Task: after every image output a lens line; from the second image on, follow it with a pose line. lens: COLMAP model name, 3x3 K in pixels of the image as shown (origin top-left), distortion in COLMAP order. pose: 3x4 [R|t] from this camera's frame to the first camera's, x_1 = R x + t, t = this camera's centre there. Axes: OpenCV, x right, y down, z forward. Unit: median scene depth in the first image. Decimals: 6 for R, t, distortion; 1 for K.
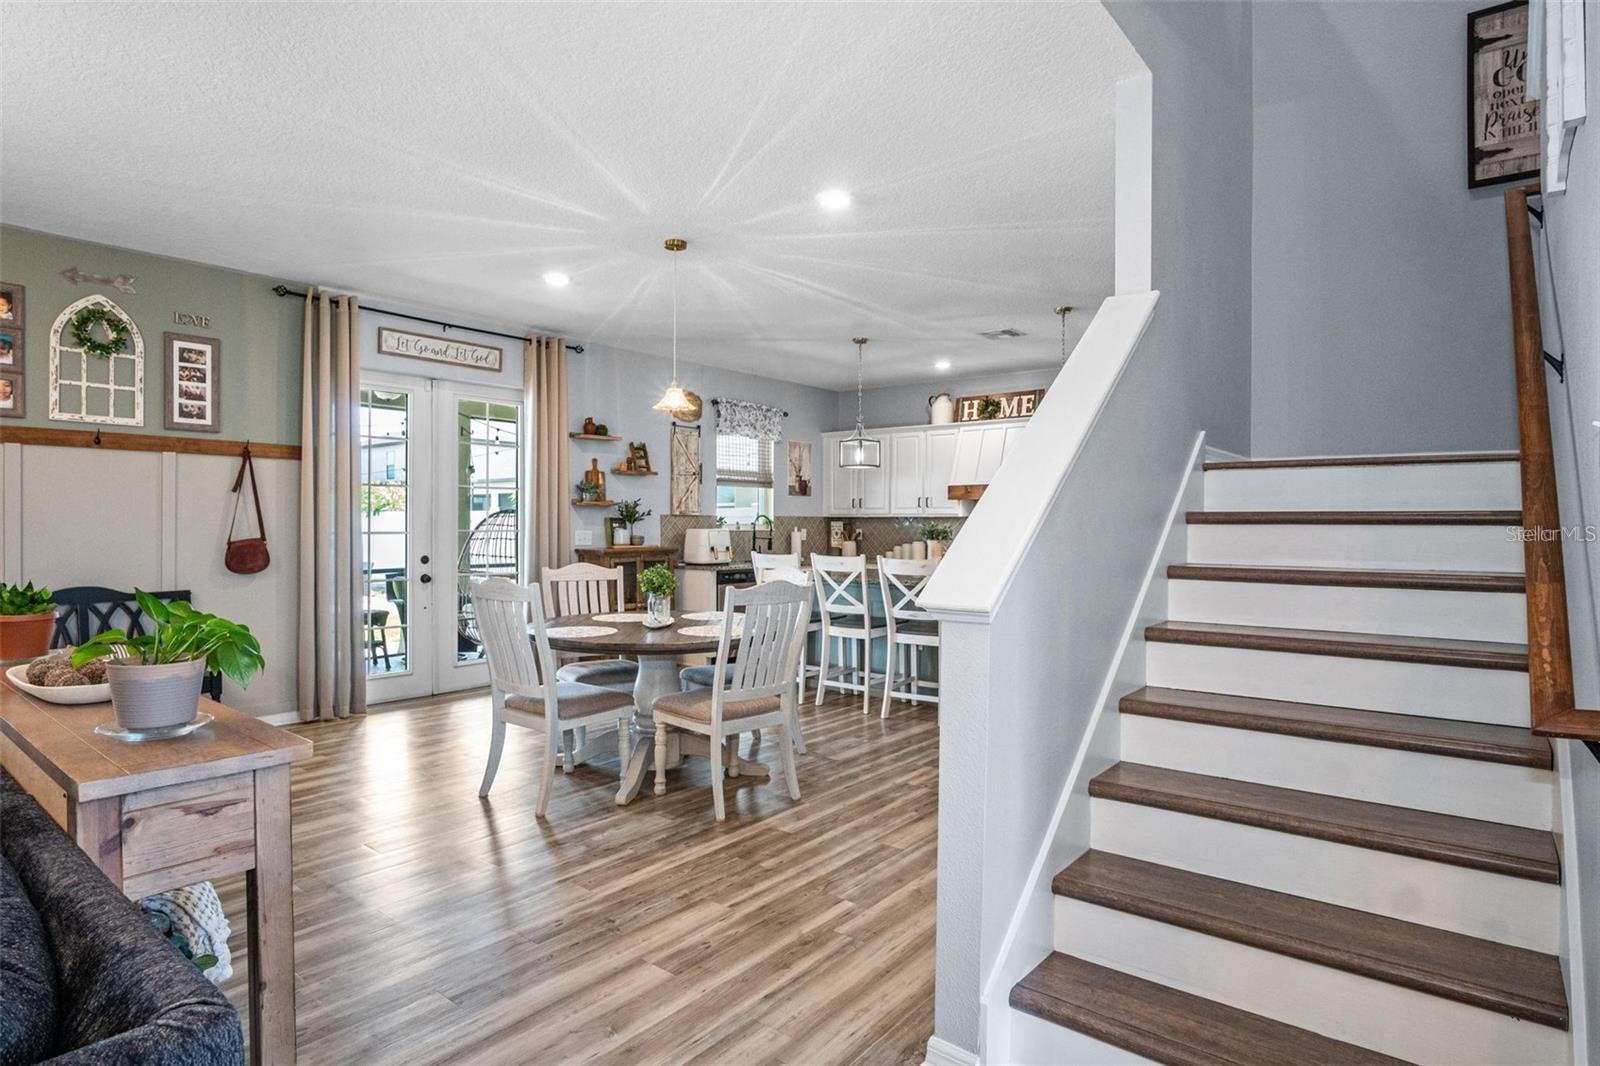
lens RADIAL K [[854.7, 0, 802.8], [0, 854.7, 532.1], [0, 0, 1]] dist [-0.026164, 0.002653]
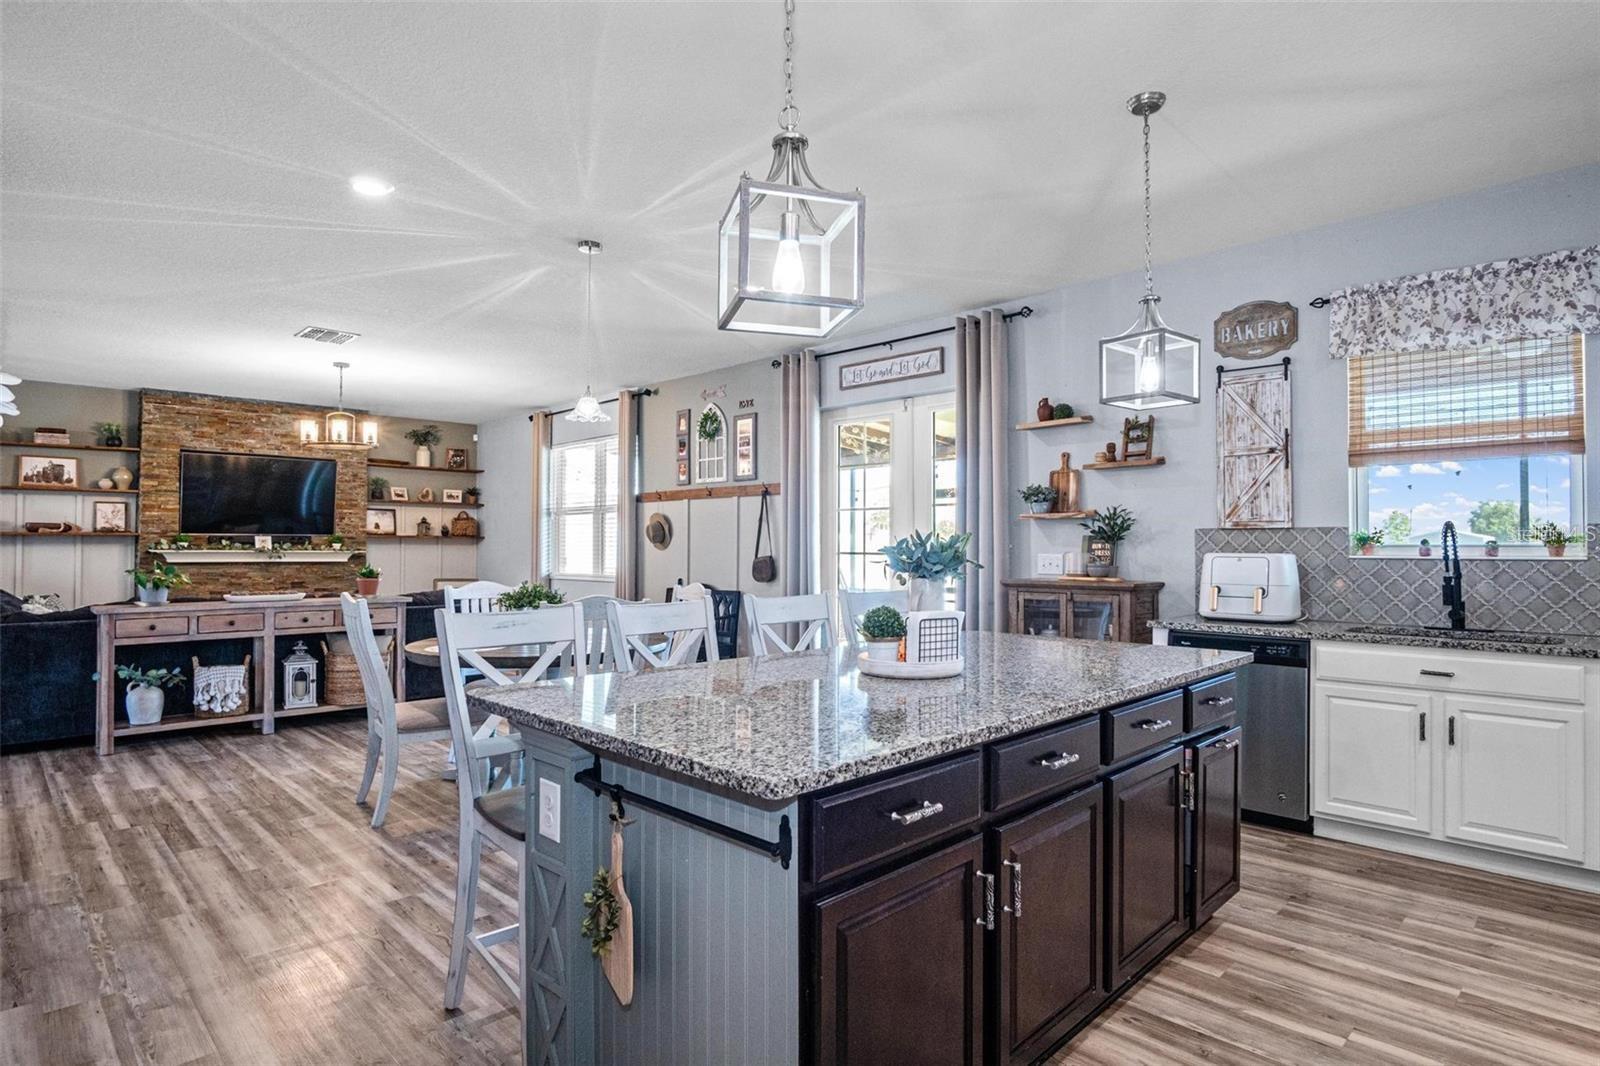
lens RADIAL K [[854.7, 0, 802.8], [0, 854.7, 532.1], [0, 0, 1]] dist [-0.026164, 0.002653]
pose [[-0.114970, -0.023028, -0.993102, 0.546902], [-0.015417, 0.999652, -0.021395, -0.001798], [0.993249, 0.012851, -0.115285, 0.975530]]
